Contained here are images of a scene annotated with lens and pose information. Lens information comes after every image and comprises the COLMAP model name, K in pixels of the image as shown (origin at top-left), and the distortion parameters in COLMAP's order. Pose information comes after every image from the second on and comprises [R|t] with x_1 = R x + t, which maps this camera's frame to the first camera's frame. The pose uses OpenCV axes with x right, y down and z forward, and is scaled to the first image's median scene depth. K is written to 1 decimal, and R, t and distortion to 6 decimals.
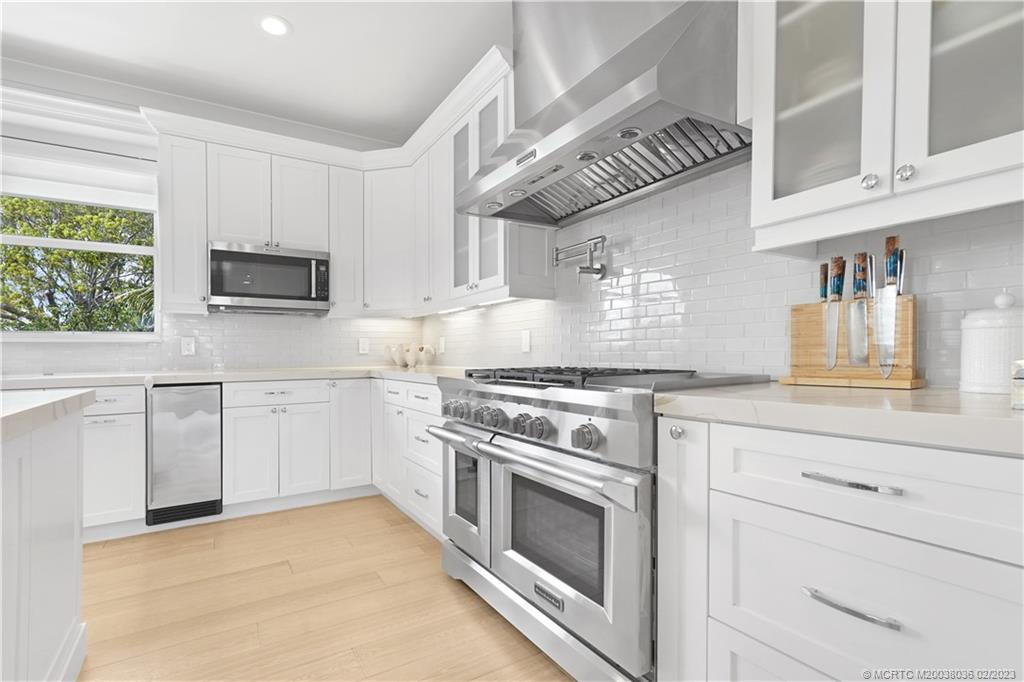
lens RADIAL K [[491.0, 0, 510.2], [0, 491.0, 366.7], [0, 0, 1]] dist [0.003025, -0.000225]
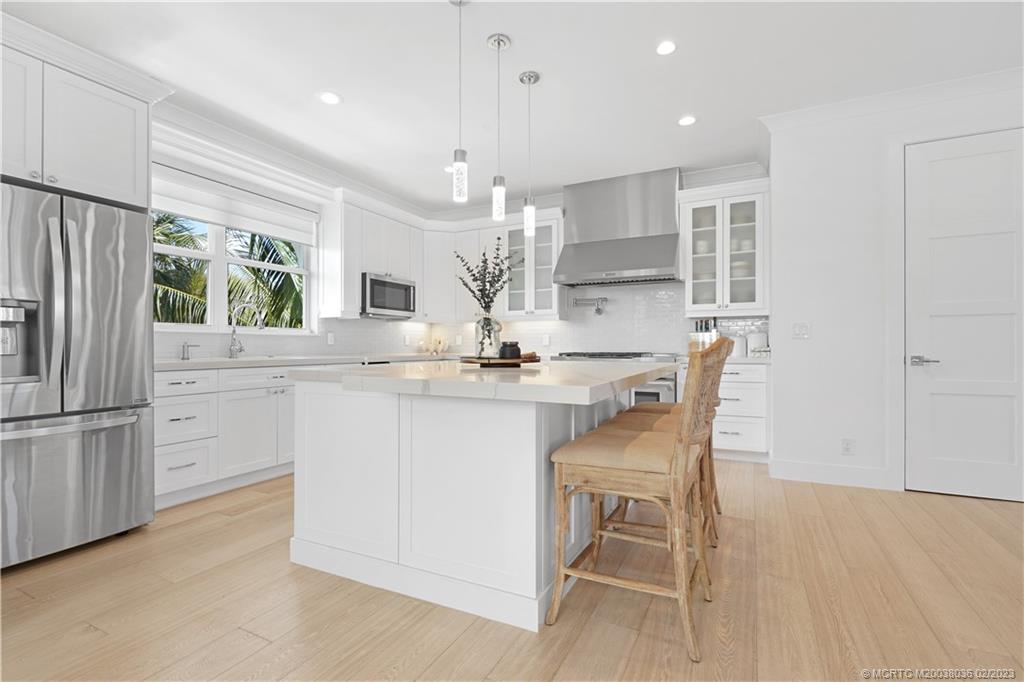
lens RADIAL K [[479.9, 0, 511.0], [0, 479.9, 351.1], [0, 0, 1]] dist [-0.000400, 0.000580]
pose [[0.852669, 0.005066, 0.522427, -1.182079], [0.003918, 0.999863, -0.016090, 0.025993], [-0.522437, 0.015766, 0.852532, -0.630694]]
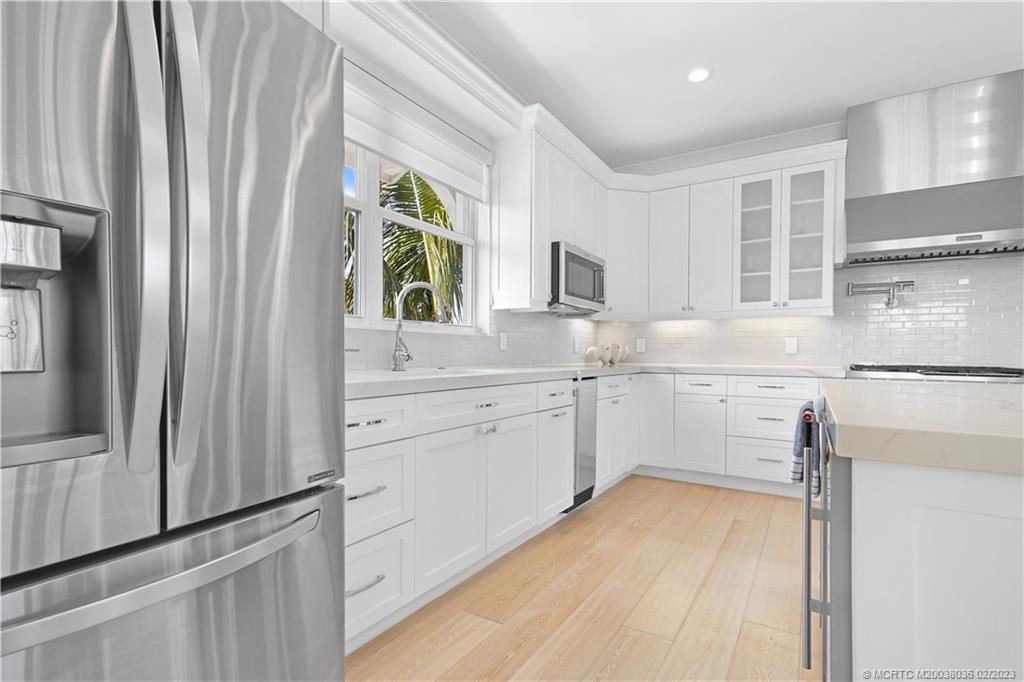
lens RADIAL K [[491.0, 0, 510.2], [0, 491.0, 366.7], [0, 0, 1]] dist [0.003025, -0.000225]
pose [[0.895729, 0.005584, 0.444565, -1.356421], [-0.007590, 0.999967, 0.002732, 0.009908], [-0.444535, -0.005821, 0.895743, 0.130088]]
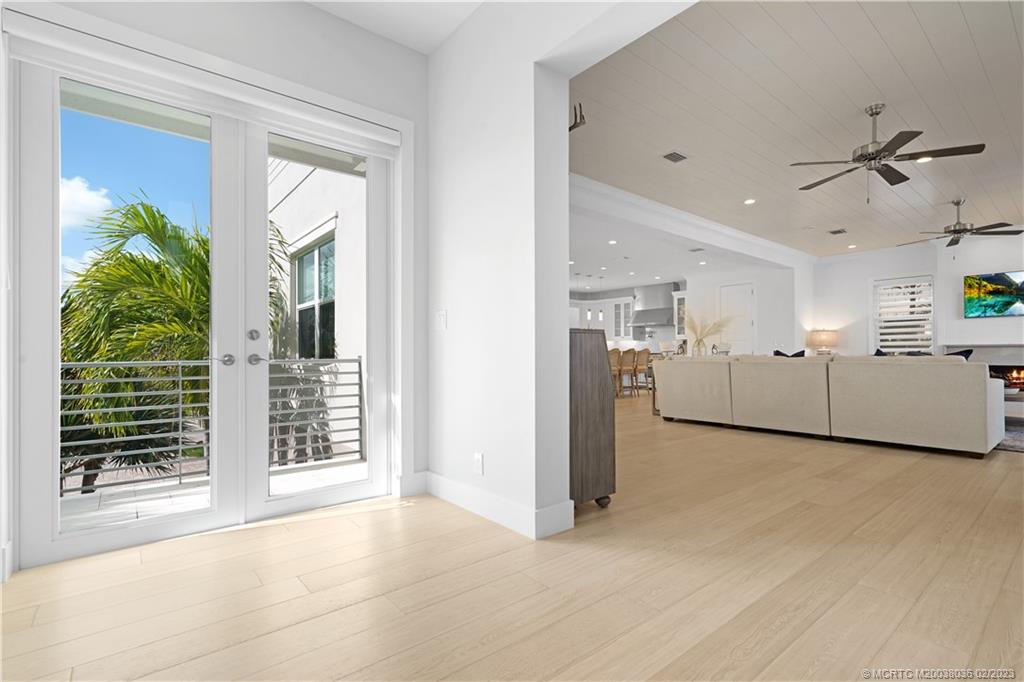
lens RADIAL K [[479.9, 0, 511.0], [0, 479.9, 351.1], [0, 0, 1]] dist [-0.000400, 0.000580]
pose [[0.991155, 0.006812, 0.132531, -1.894863], [-0.003244, 0.999627, -0.027119, 0.119426], [-0.132666, 0.026449, 0.990808, -3.788120]]
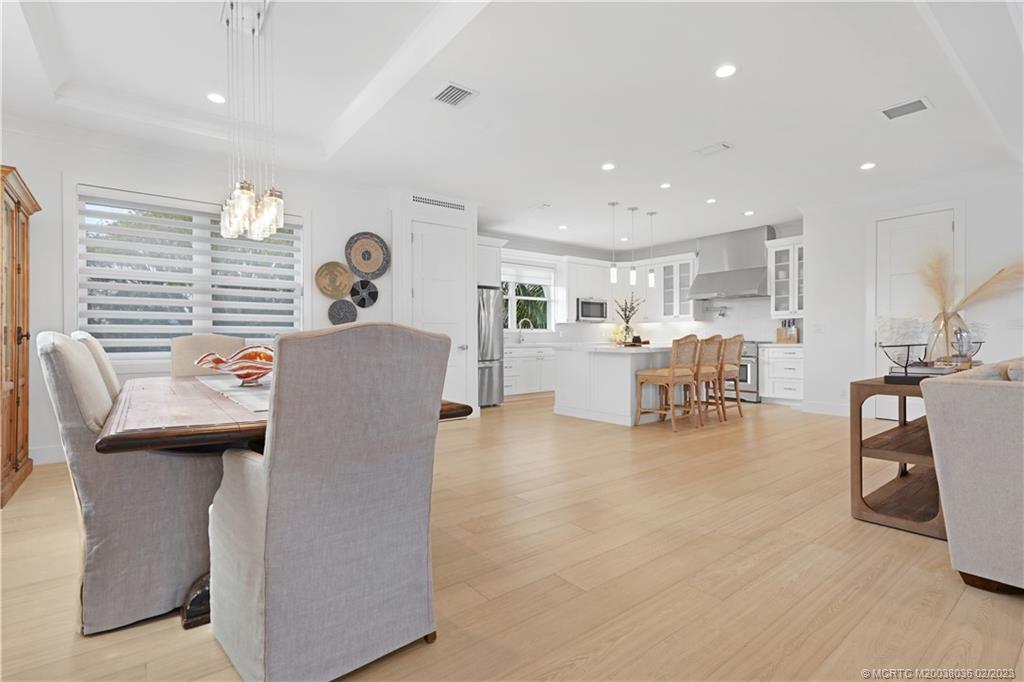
lens RADIAL K [[486.2, 0, 512.0], [0, 486.2, 341.0], [0, 0, 1]] dist [-0.001526, -0.000128]
pose [[0.992812, 0.003992, 0.119620, -1.568304], [-0.001743, 0.999820, -0.018899, 0.062368], [-0.119674, 0.018555, 0.992640, -2.094847]]
